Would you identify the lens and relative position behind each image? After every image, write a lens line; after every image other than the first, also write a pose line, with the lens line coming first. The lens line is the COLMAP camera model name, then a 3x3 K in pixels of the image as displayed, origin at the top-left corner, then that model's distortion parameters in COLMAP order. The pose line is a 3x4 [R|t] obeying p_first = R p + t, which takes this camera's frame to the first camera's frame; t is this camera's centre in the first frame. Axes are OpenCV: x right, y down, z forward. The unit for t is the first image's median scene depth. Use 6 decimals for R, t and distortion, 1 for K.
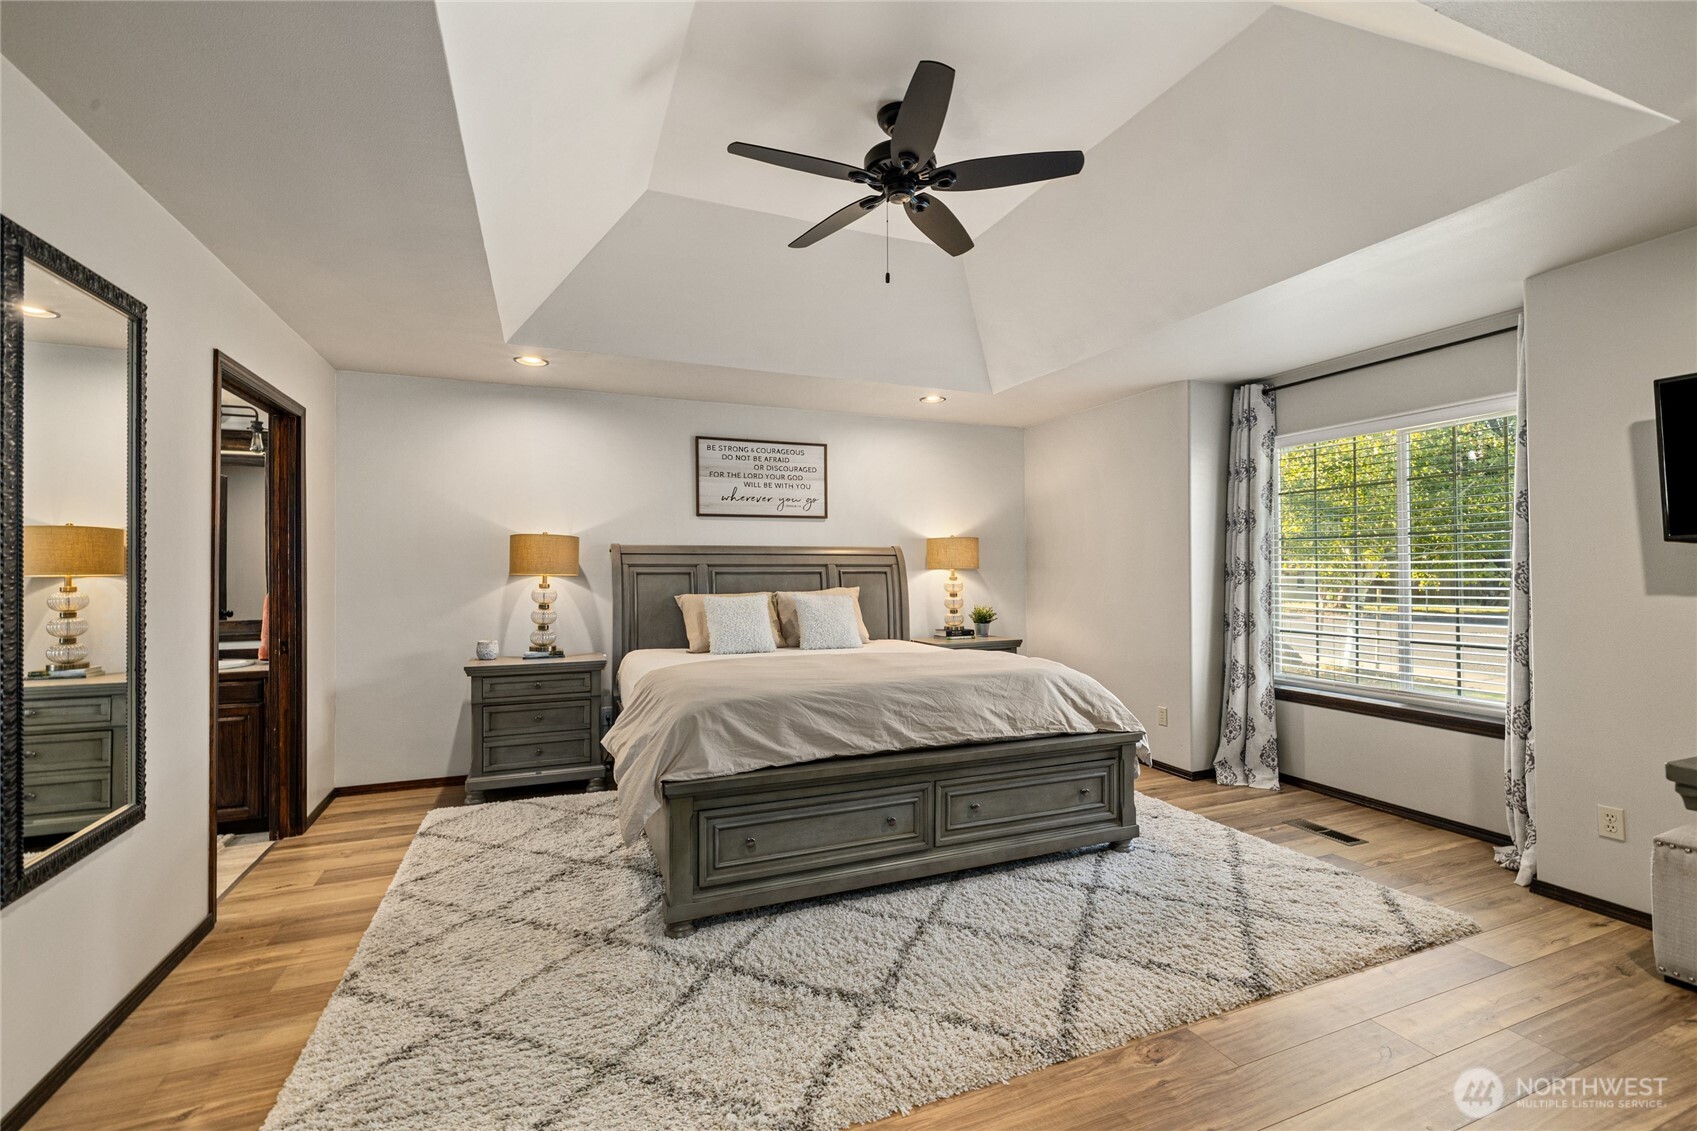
lens RADIAL K [[733.8, 0, 848.1], [0, 733.8, 568.2], [0, 0, 1]] dist [-0.000385, 0.000012]
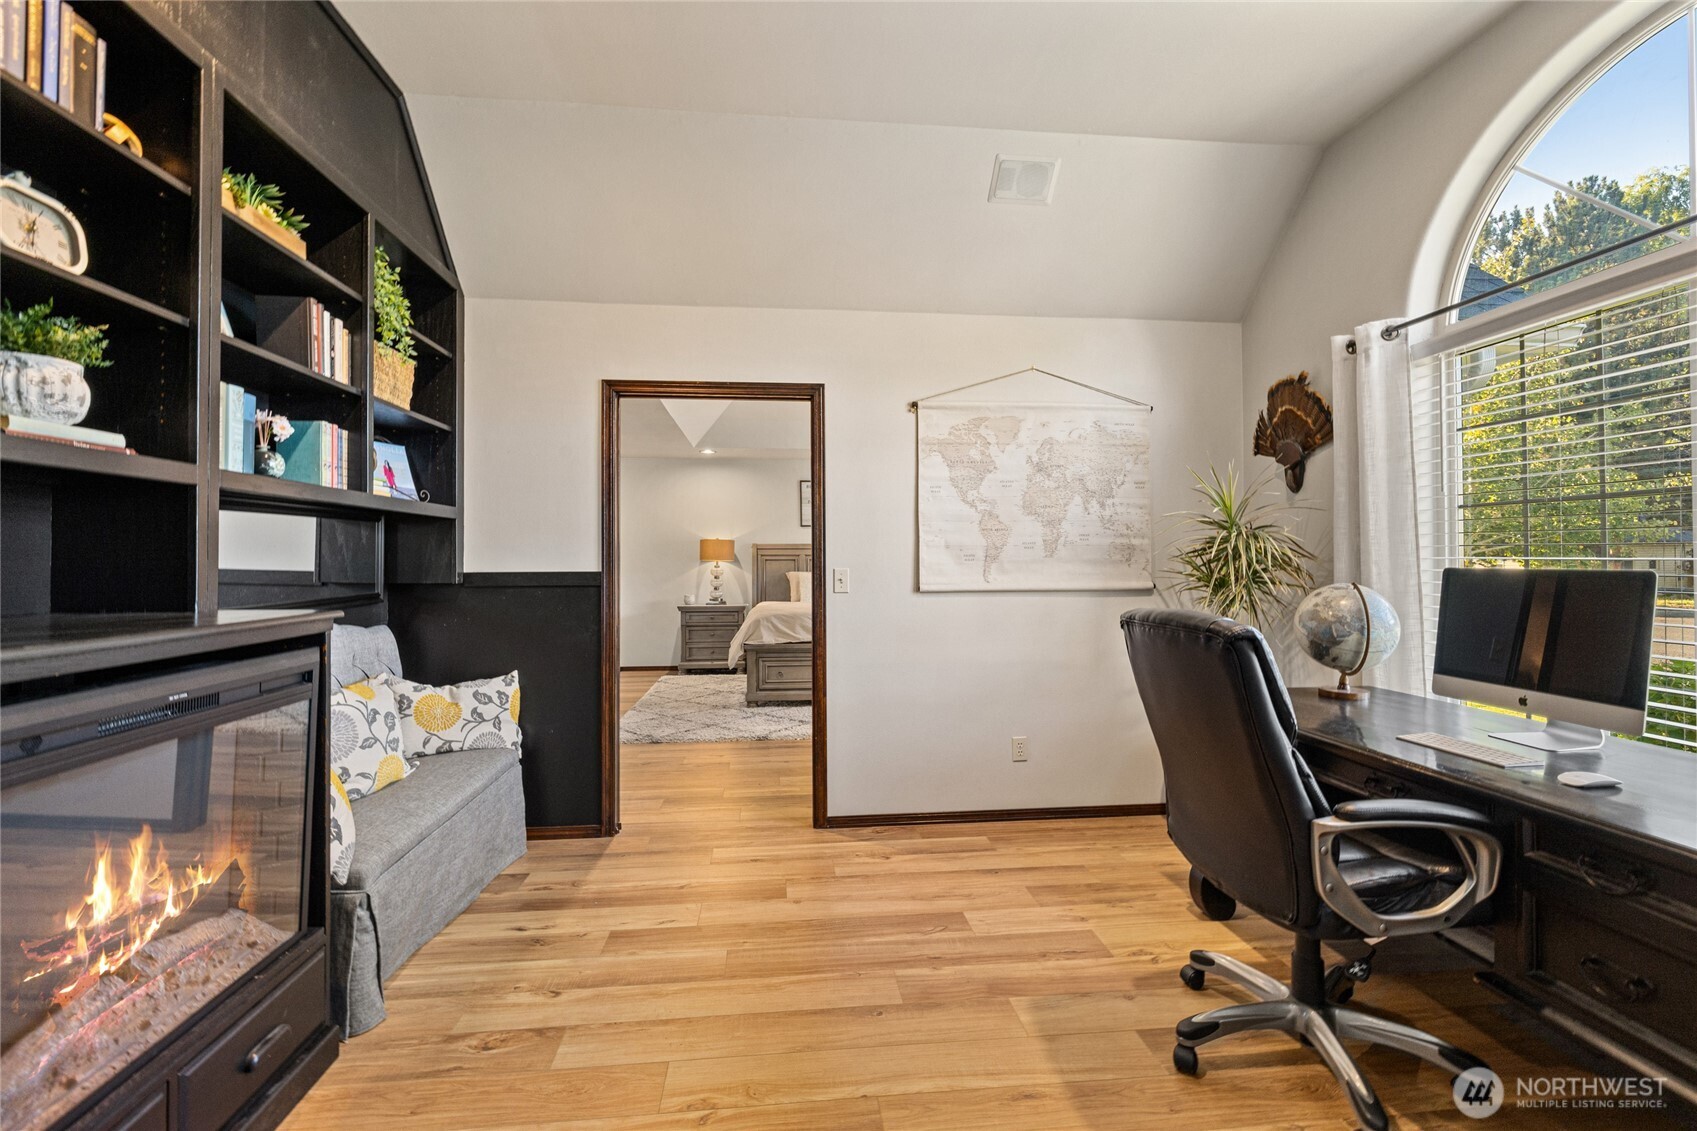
lens RADIAL K [[733.8, 0, 848.1], [0, 733.8, 556.7], [0, 0, 1]] dist [-0.000385, 0.000012]
pose [[0.959696, -0.001217, -0.281037, 0.445564], [0.000818, 0.999998, -0.001539, 0.002259], [0.281038, 0.001247, 0.959696, -0.724043]]
